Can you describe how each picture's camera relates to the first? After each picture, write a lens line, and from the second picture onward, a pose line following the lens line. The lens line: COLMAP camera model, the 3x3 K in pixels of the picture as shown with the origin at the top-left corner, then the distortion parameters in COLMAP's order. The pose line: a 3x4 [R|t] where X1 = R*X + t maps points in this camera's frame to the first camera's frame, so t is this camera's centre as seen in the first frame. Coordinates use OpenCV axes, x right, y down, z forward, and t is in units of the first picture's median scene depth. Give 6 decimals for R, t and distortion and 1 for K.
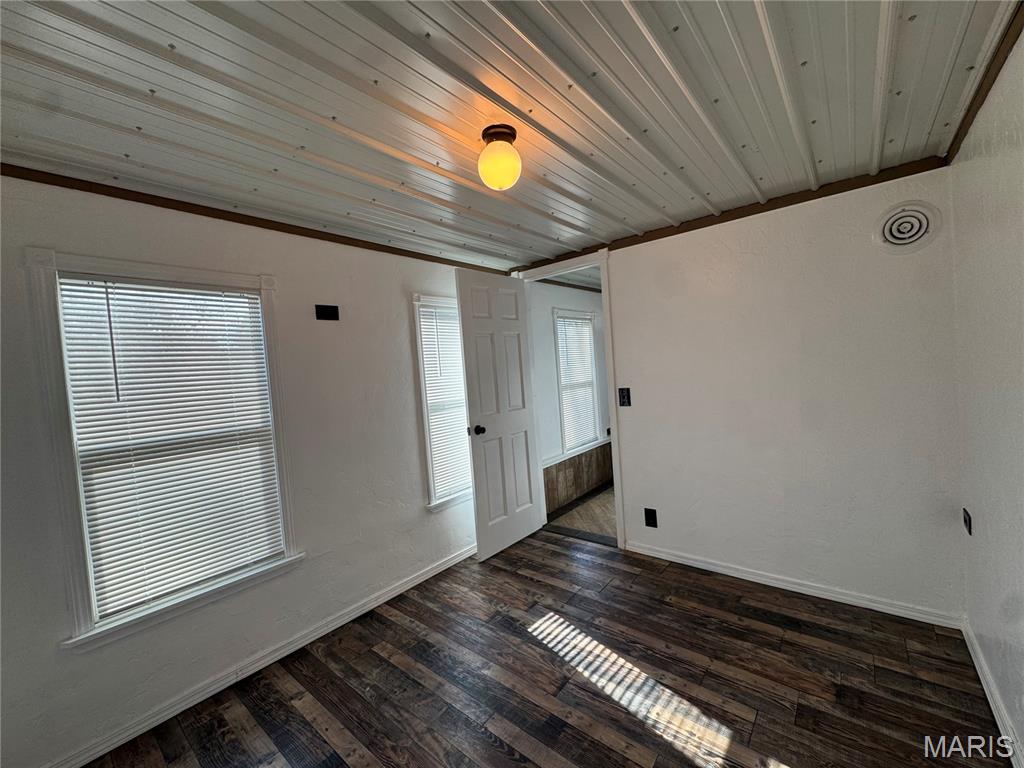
lens RADIAL K [[412.4, 0, 503.1], [0, 412.4, 382.9], [0, 0, 1]] dist [-0.009330, -0.000093]
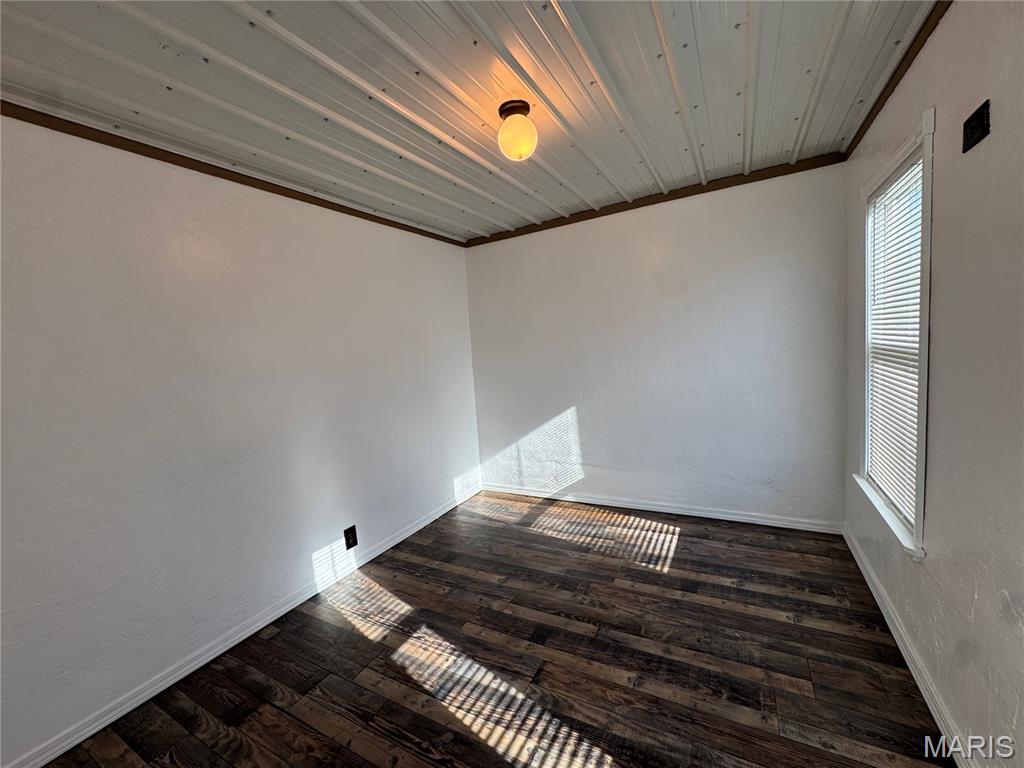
lens RADIAL K [[405.9, 0, 512.0], [0, 405.9, 384.0], [0, 0, 1]] dist [-0.001616, -0.000017]
pose [[-0.967316, 0.162261, -0.194861, 0.271351], [0.135871, 0.980500, 0.141980, -0.029656], [0.214099, 0.110863, -0.970500, 1.784307]]
